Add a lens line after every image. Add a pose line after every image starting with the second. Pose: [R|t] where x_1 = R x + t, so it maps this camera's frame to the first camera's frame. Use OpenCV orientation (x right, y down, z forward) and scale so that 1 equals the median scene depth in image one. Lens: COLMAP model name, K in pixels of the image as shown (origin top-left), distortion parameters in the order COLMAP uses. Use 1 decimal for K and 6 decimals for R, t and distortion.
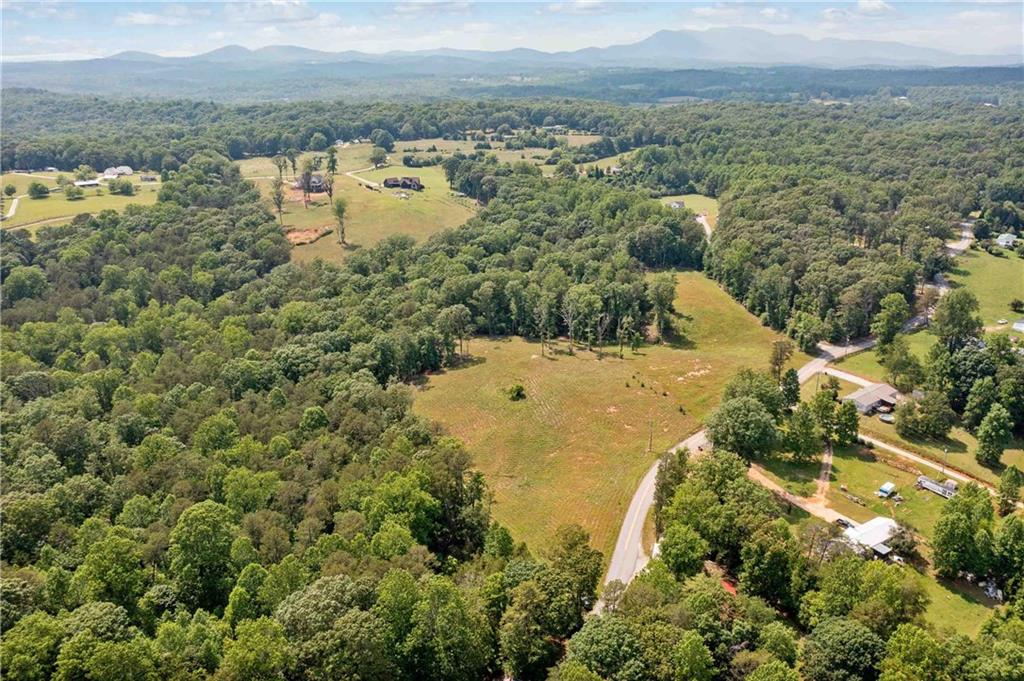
lens RADIAL K [[801.2, 0, 512.0], [0, 801.2, 340.5], [0, 0, 1]] dist [-0.020767, 0.000642]
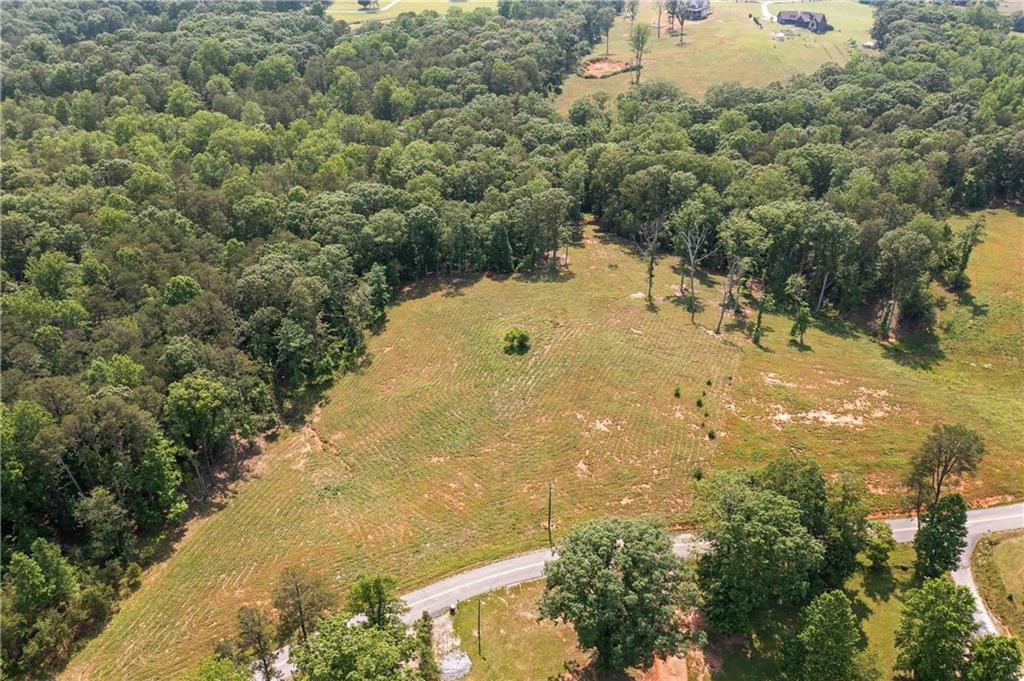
lens RADIAL K [[801.2, 0, 512.0], [0, 801.2, 340.5], [0, 0, 1]] dist [-0.020767, 0.000642]
pose [[0.772468, 0.321400, -0.547719, 0.223403], [-0.213368, 0.943689, 0.252833, -0.061487], [0.598137, -0.078440, 0.797546, 0.308568]]
